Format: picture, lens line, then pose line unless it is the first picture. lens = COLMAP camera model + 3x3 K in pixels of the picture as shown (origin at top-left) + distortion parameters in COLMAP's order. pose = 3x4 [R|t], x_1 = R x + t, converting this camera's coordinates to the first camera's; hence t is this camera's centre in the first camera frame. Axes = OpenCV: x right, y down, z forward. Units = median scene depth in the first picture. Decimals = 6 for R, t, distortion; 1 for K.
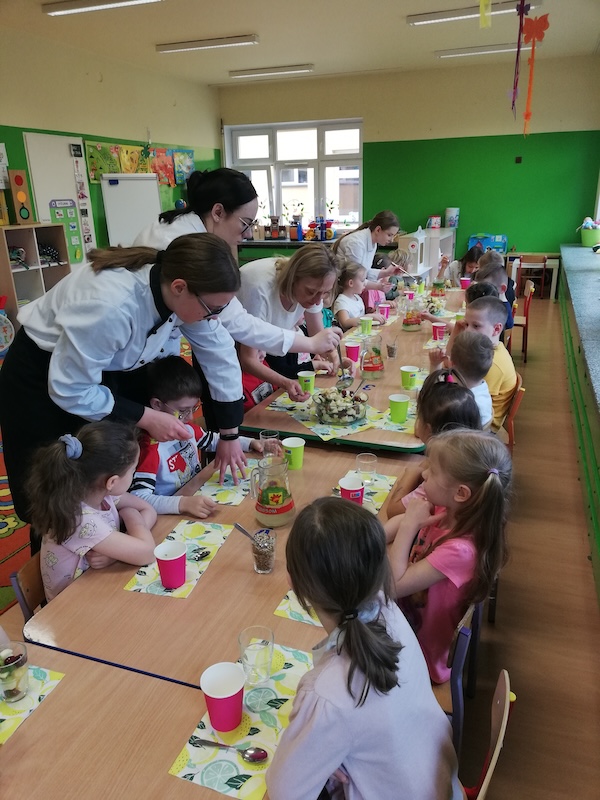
lens RADIAL K [[603.2, 0, 299.1], [0, 603.2, 400.0], [0, 0, 1]] dist [0.037828, -0.011671]
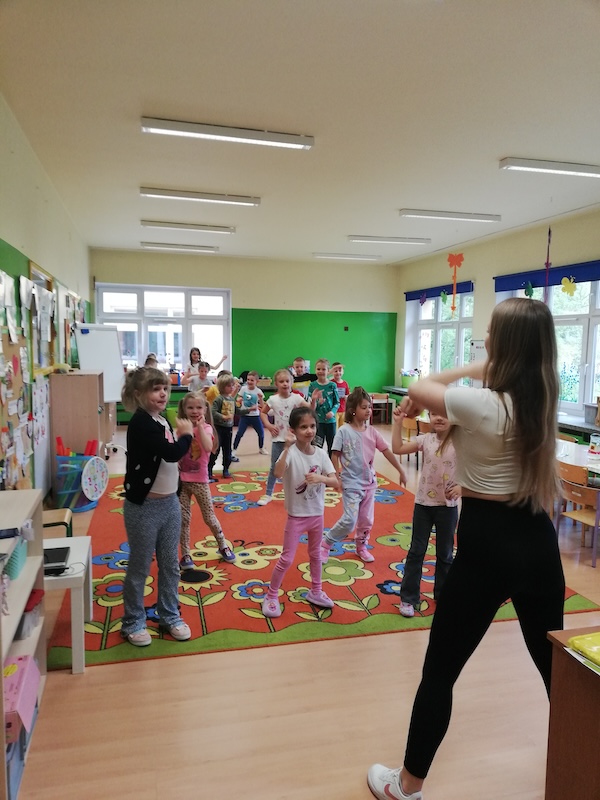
lens RADIAL K [[603.2, 0, 299.5], [0, 603.2, 401.7], [0, 0, 1]] dist [0.037828, -0.011671]
pose [[0.807767, -0.024418, 0.588996, -0.486698], [0.161539, 0.970066, -0.181323, -0.001395], [-0.566937, 0.241613, 0.787532, 0.019754]]
